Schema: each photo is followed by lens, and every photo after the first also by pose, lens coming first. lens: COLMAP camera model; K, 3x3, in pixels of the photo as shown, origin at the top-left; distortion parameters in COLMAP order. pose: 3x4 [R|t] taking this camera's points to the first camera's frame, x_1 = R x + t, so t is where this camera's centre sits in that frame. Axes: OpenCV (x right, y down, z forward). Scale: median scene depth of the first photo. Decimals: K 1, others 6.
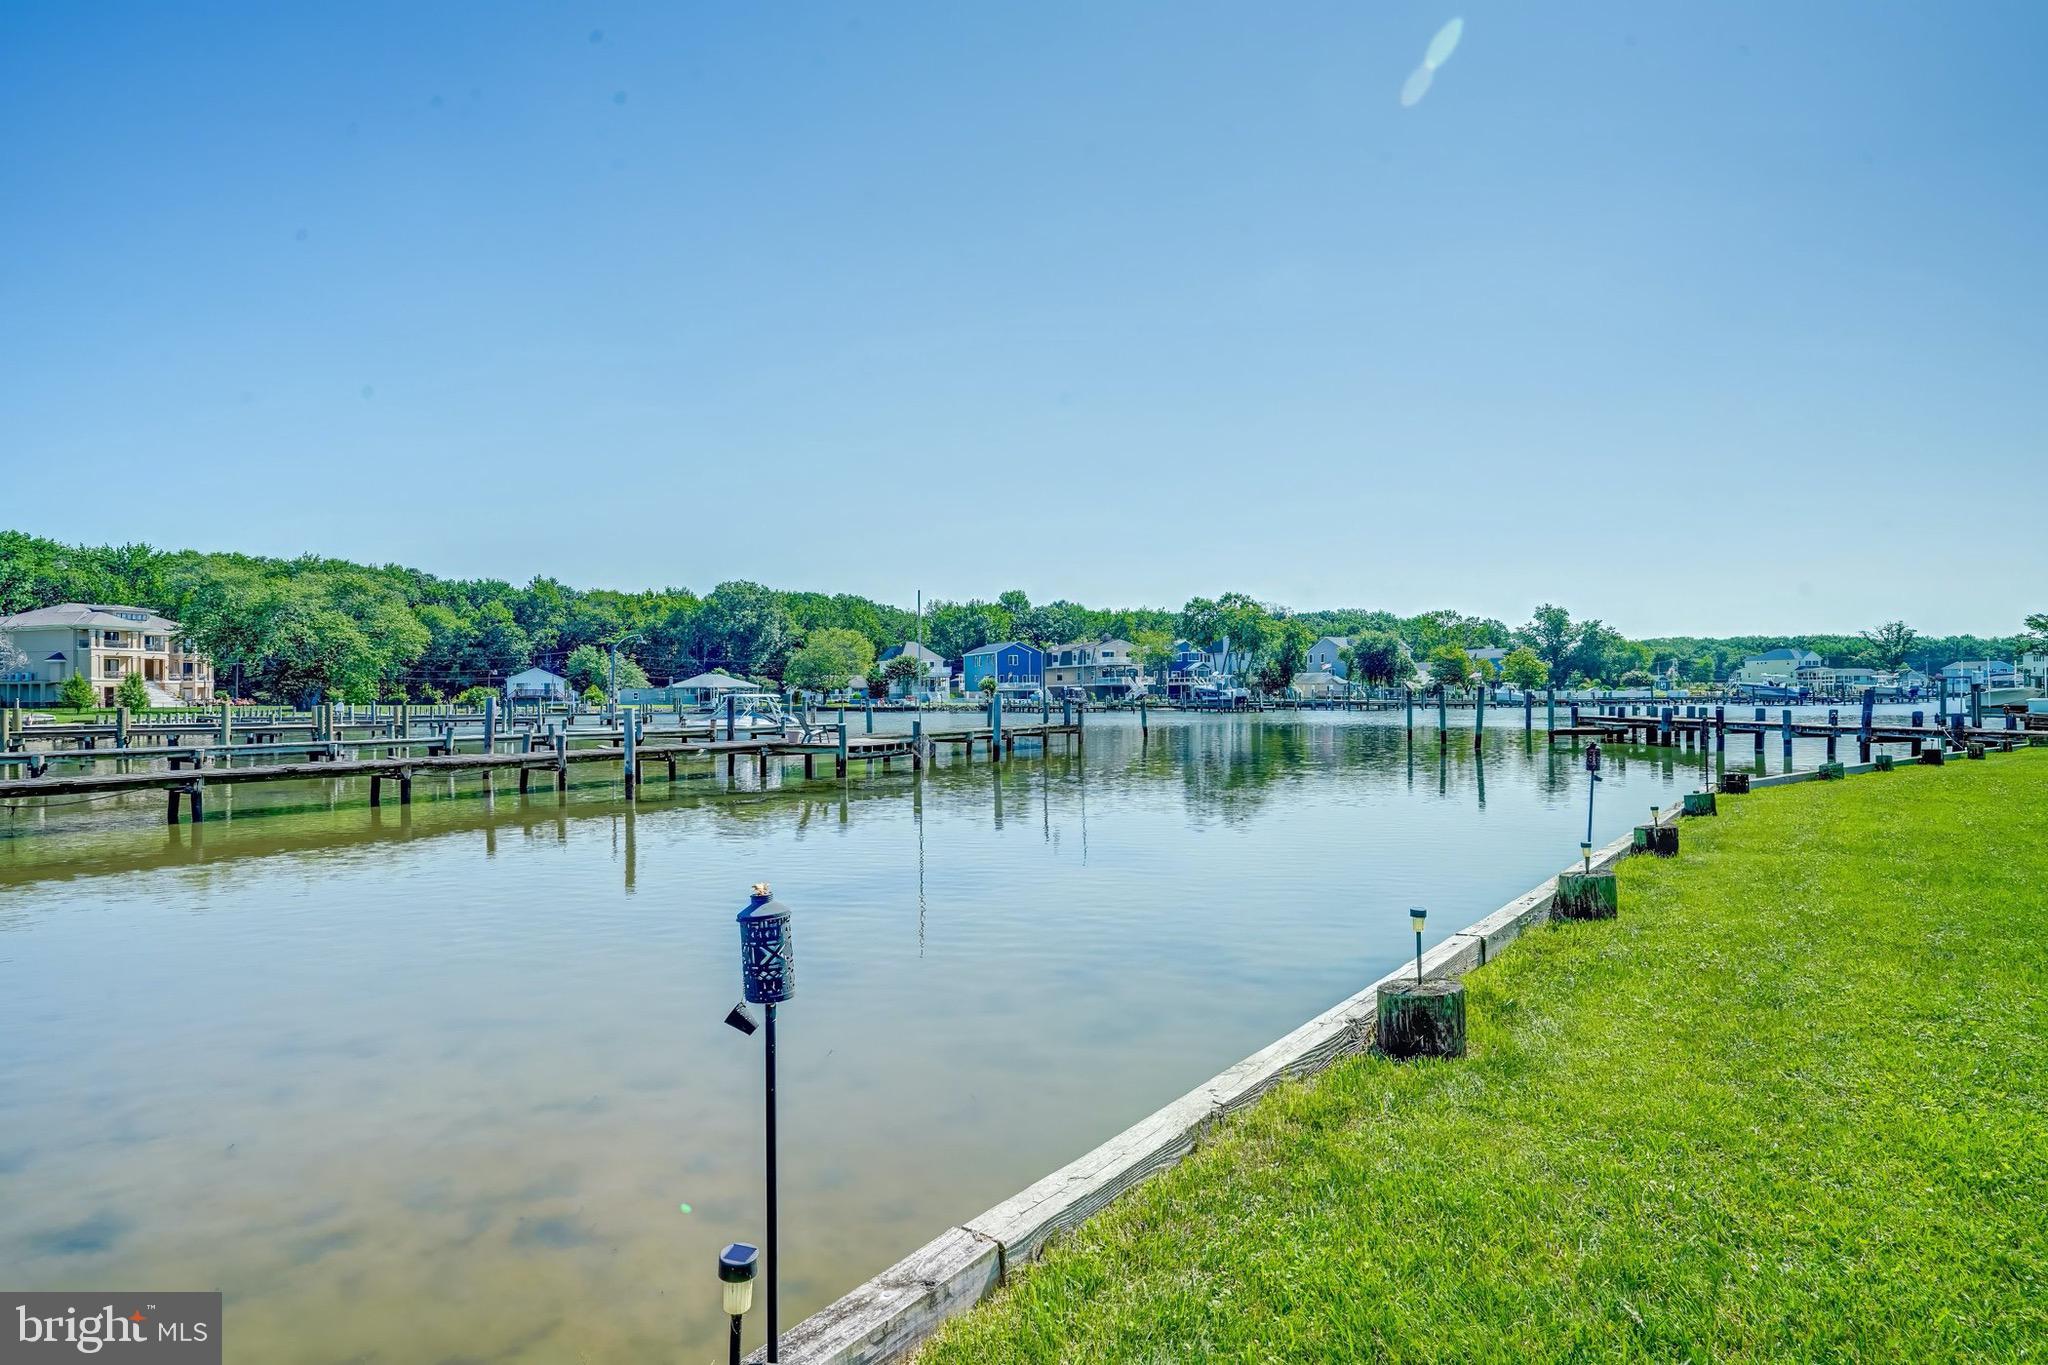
lens RADIAL K [[1057.0, 0, 1026.6], [0, 1057.0, 700.4], [0, 0, 1]] dist [0.002285, -0.000023]
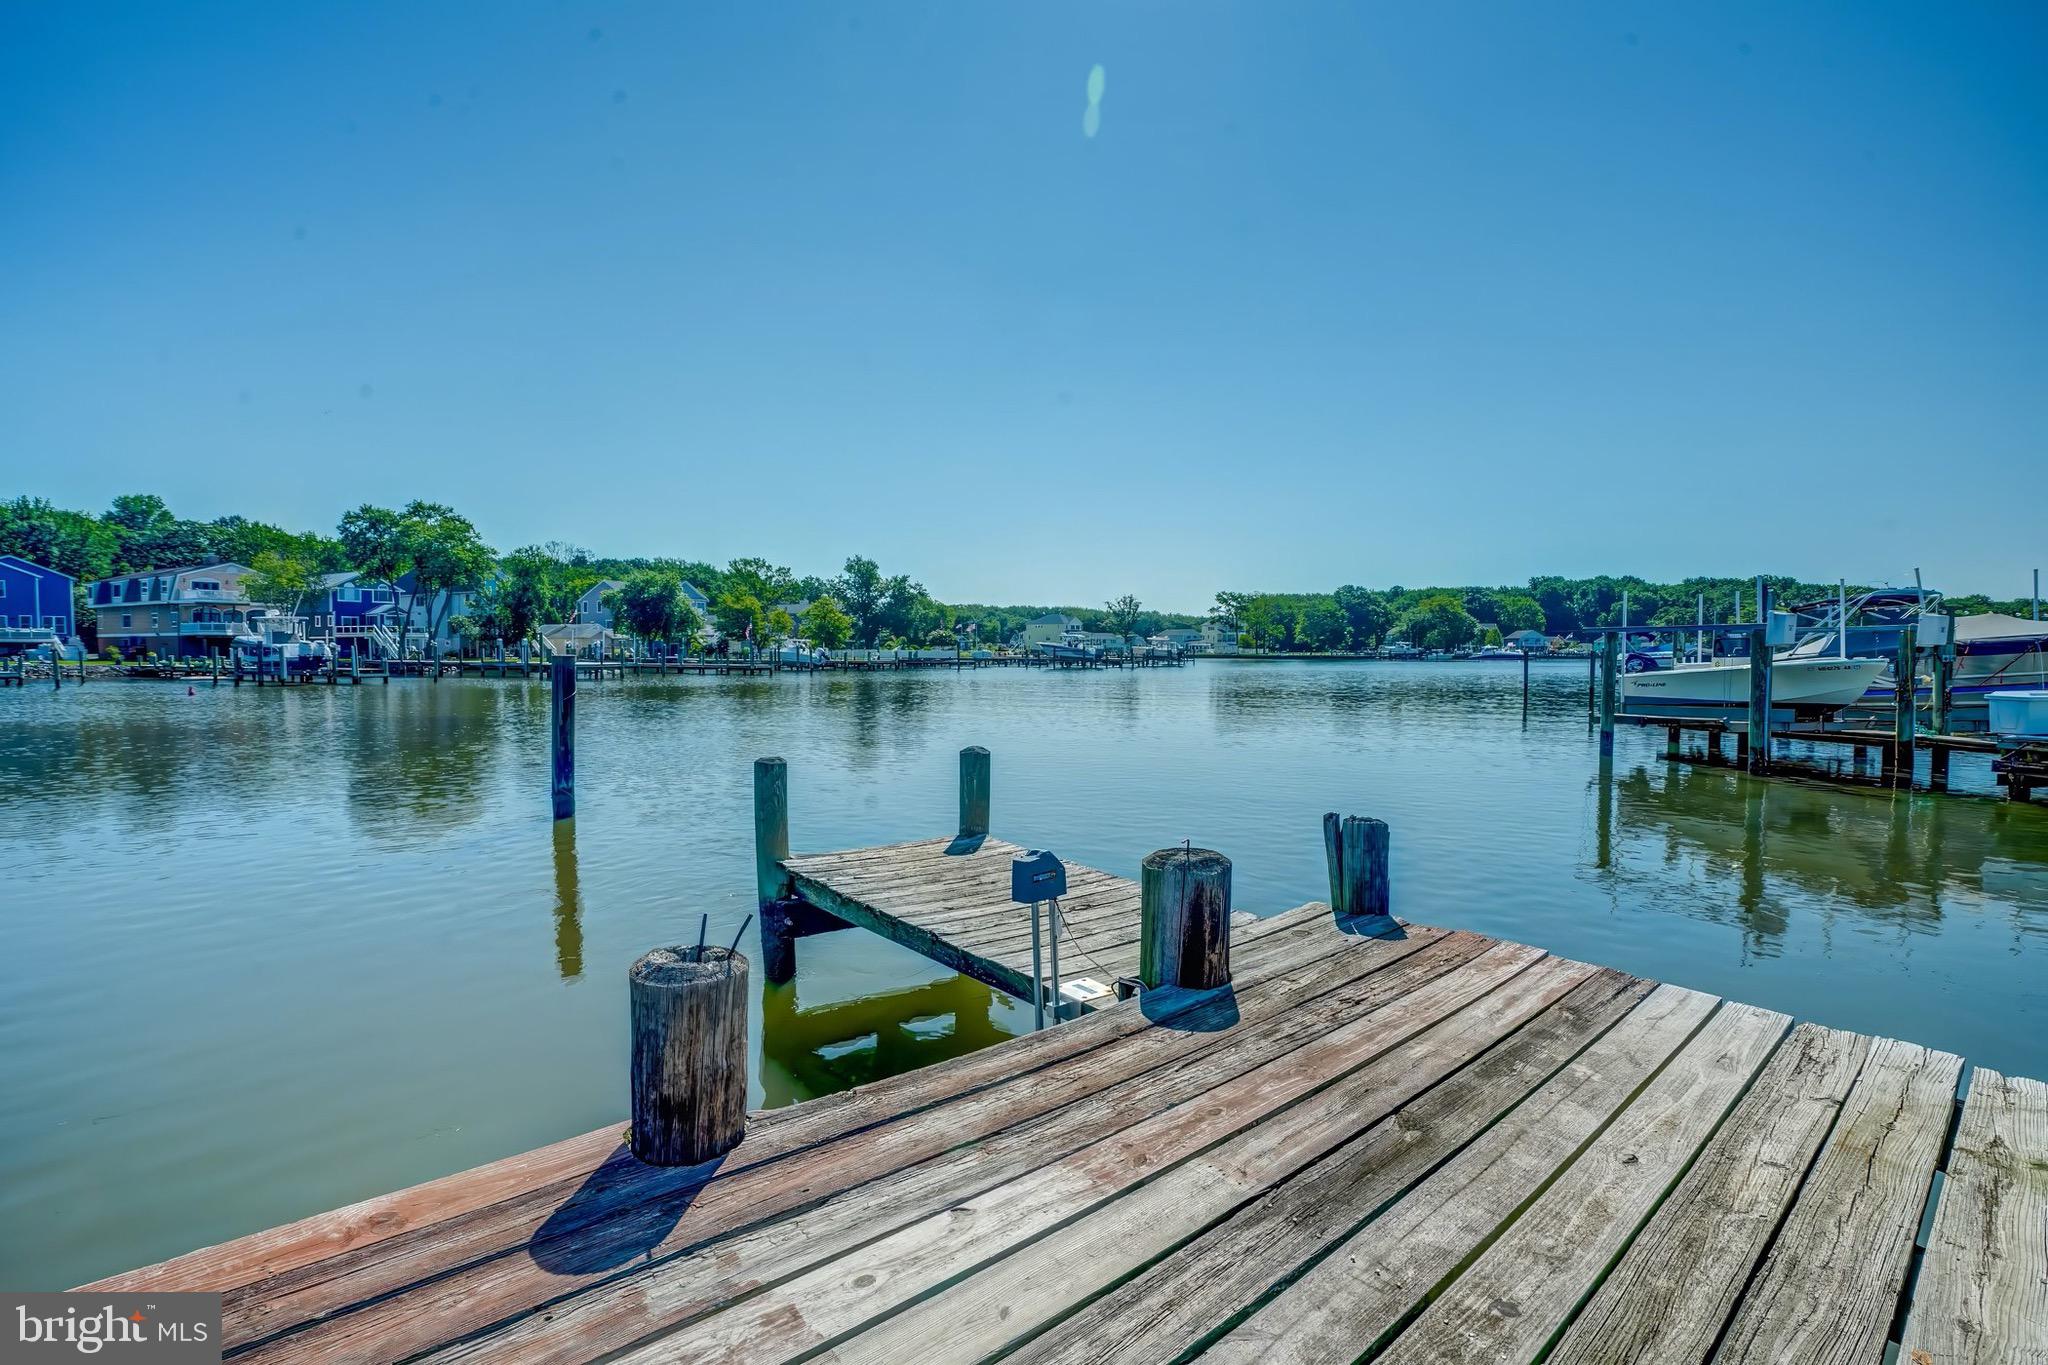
lens RADIAL K [[971.2, 0, 1019.2], [0, 971.2, 674.4], [0, 0, 1]] dist [-0.019071, 0.002815]
pose [[0.822984, -0.006180, 0.568031, 0.137438], [-0.003999, 0.999853, 0.016671, -0.002558], [-0.568051, -0.015991, 0.822838, 0.240505]]
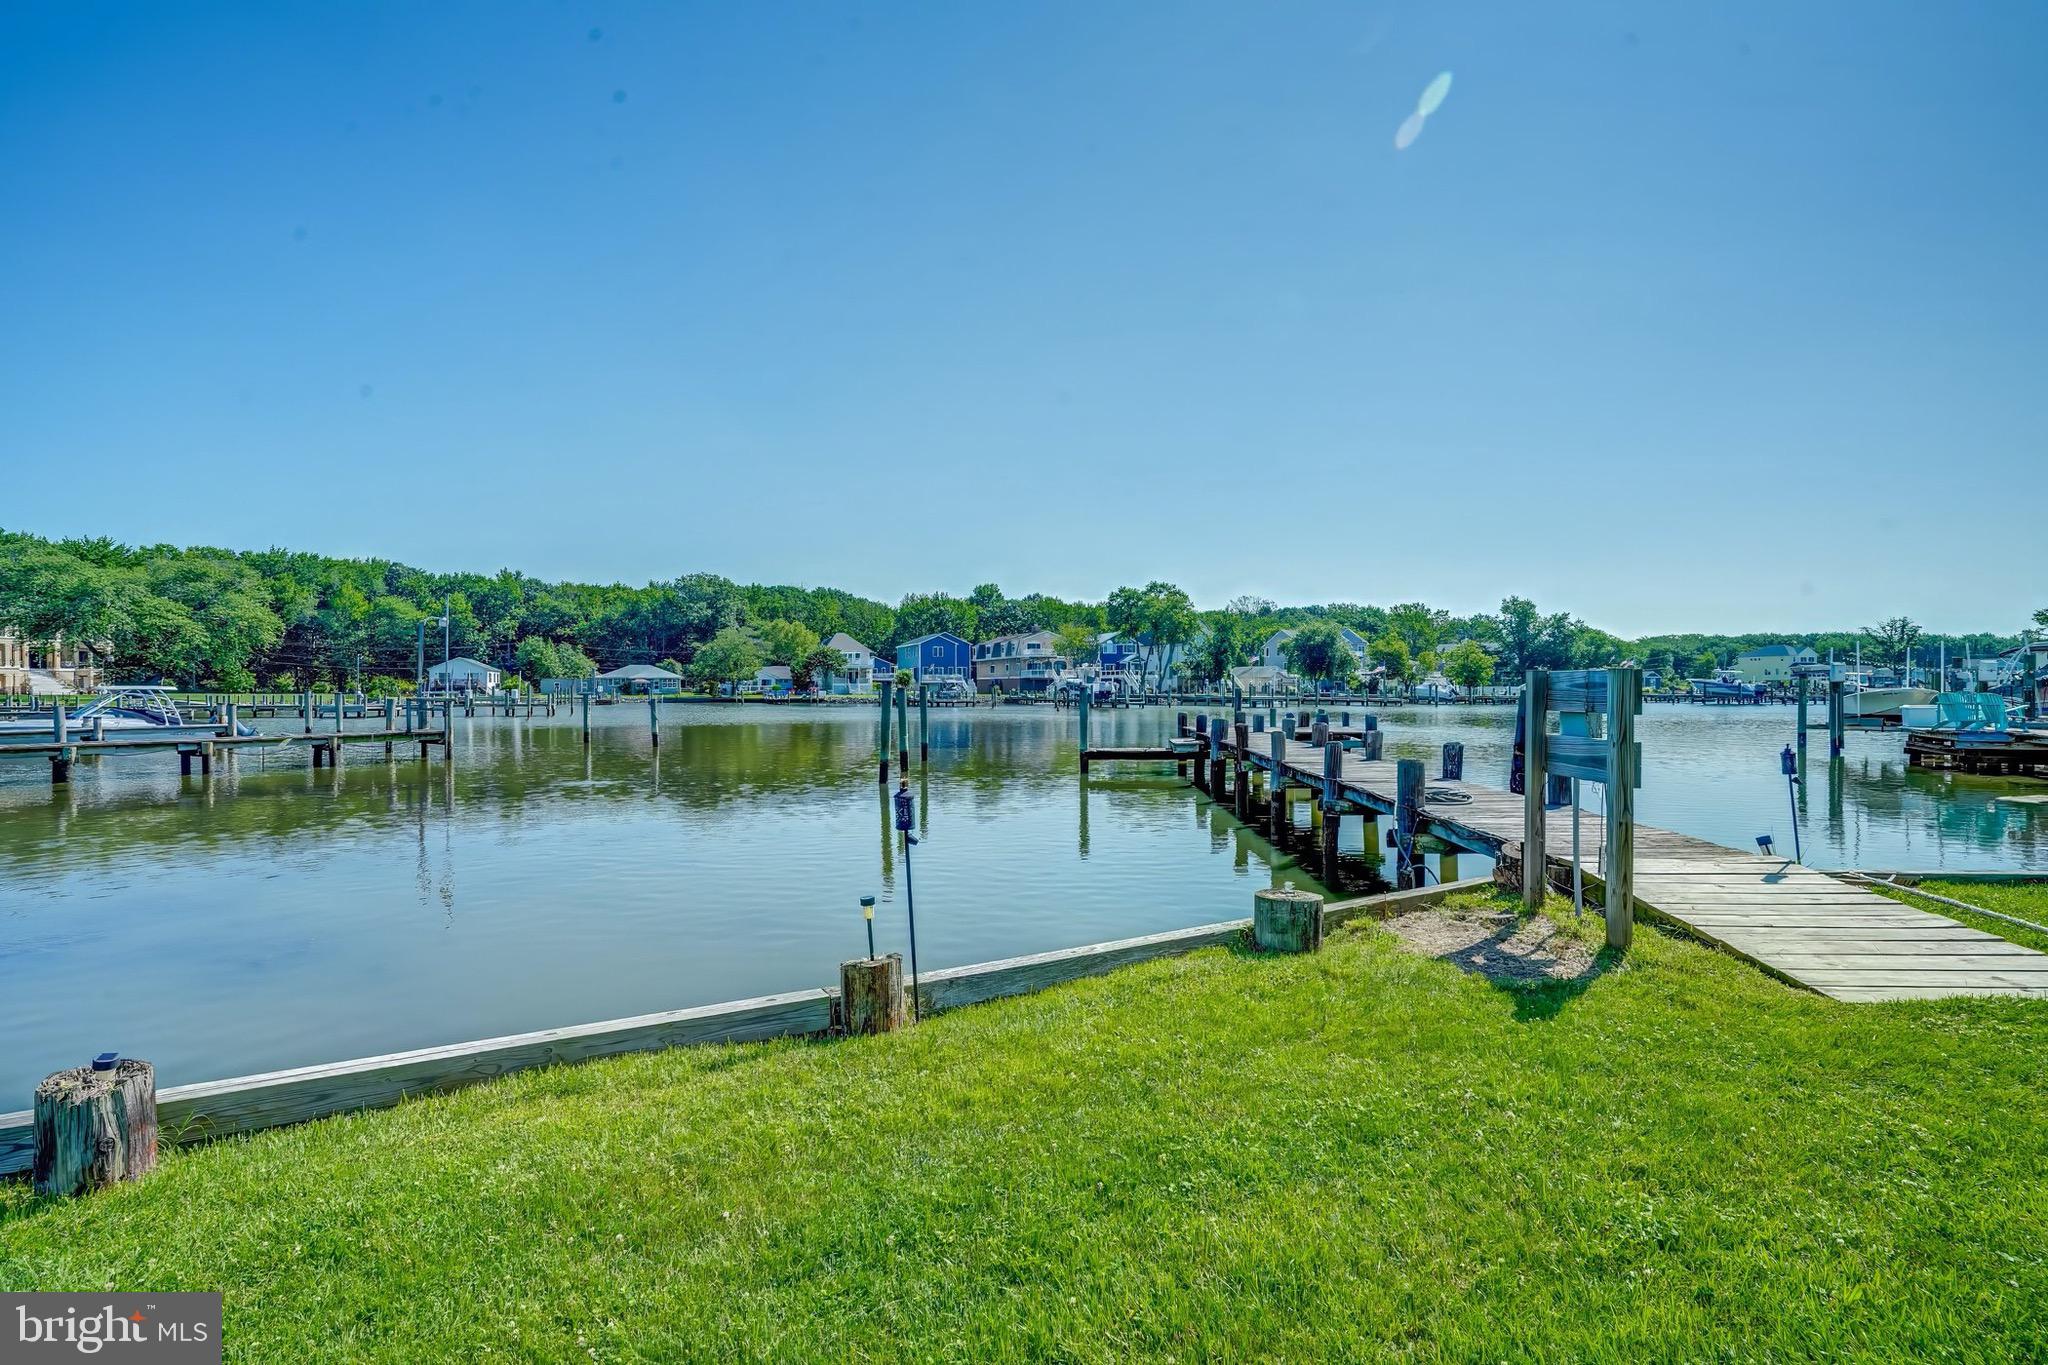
lens RADIAL K [[971.2, 0, 1026.4], [0, 971.2, 694.4], [0, 0, 1]] dist [-0.019071, 0.002815]
pose [[0.997751, 0.006499, -0.066715, 0.118715], [-0.006342, 0.999977, 0.002561, -0.001512], [0.066730, -0.002132, 0.997769, 0.103105]]
